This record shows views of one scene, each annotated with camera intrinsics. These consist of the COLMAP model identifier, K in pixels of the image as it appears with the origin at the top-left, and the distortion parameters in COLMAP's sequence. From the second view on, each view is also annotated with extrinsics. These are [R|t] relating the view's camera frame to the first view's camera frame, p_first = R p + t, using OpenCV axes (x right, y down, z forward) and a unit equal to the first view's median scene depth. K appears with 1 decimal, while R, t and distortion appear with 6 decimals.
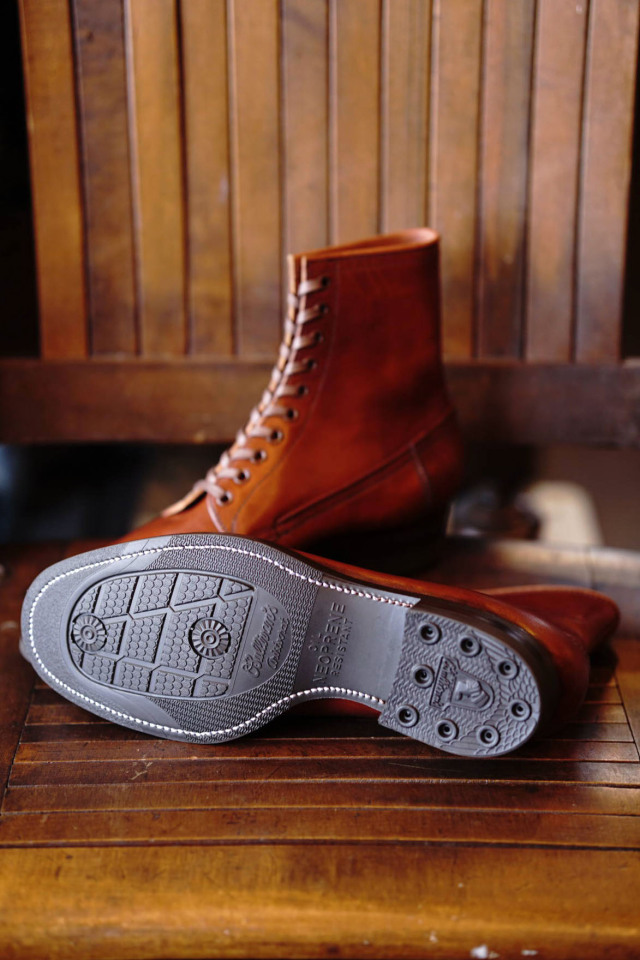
lens RADIAL K [[2445.7, 0, 321.1], [0, 2445.7, 483.3], [0, 0, 1]] dist [1.366908, 0.000000]
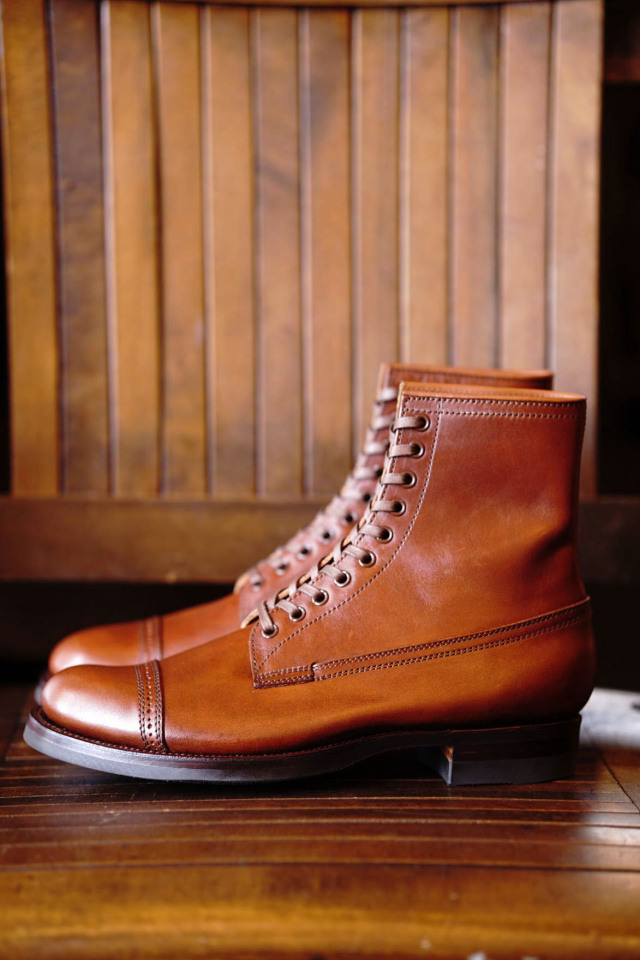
lens RADIAL K [[2445.7, 0, 315.0], [0, 2445.7, 486.0], [0, 0, 1]] dist [1.366908, 0.000000]
pose [[0.999866, -0.004213, 0.015794, -0.009206], [0.008266, 0.963882, -0.266202, 0.239595], [-0.014102, 0.266297, 0.963788, 0.058154]]
